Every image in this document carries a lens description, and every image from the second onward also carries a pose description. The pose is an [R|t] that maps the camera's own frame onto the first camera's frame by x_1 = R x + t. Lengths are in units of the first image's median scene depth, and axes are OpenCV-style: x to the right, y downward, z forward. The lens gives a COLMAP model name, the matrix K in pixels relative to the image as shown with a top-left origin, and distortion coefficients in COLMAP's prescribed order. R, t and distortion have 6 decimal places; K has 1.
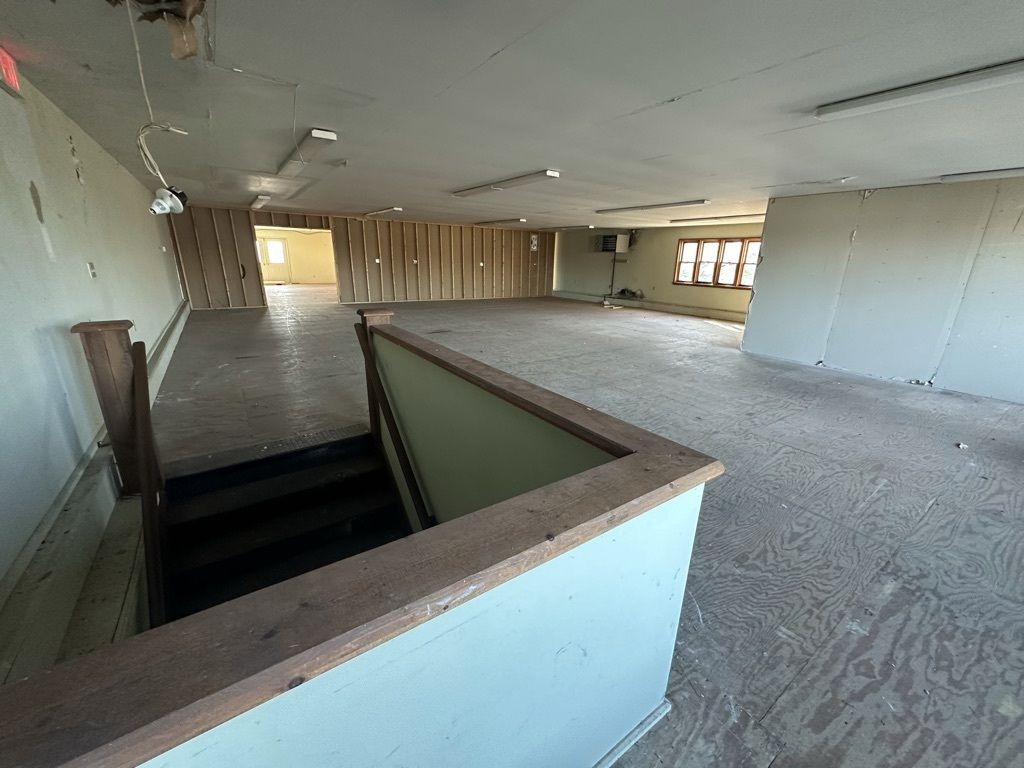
lens RADIAL K [[410.5, 0, 510.2], [0, 410.5, 382.8], [0, 0, 1]] dist [0.003224, -0.000369]
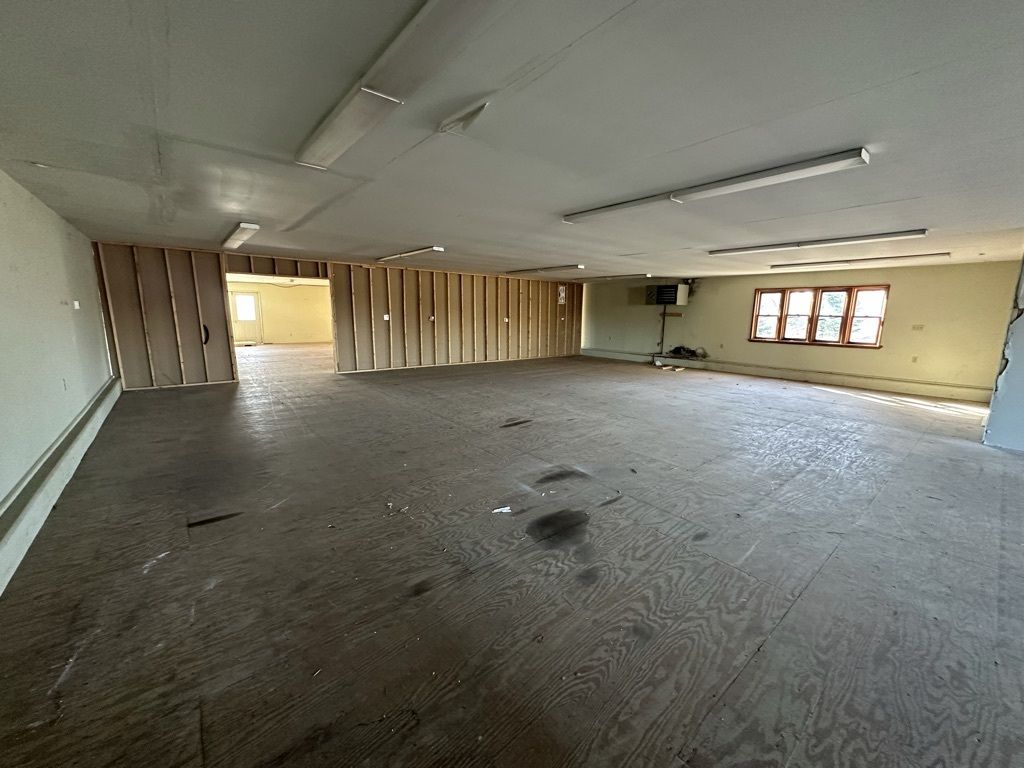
lens RADIAL K [[410.5, 0, 512.1], [0, 410.5, 383.0], [0, 0, 1]] dist [0.003224, -0.000369]
pose [[0.996542, -0.022864, 0.079879, -0.140296], [0.032404, 0.992214, -0.120257, -0.066286], [-0.076508, 0.122430, 0.989524, 0.206579]]
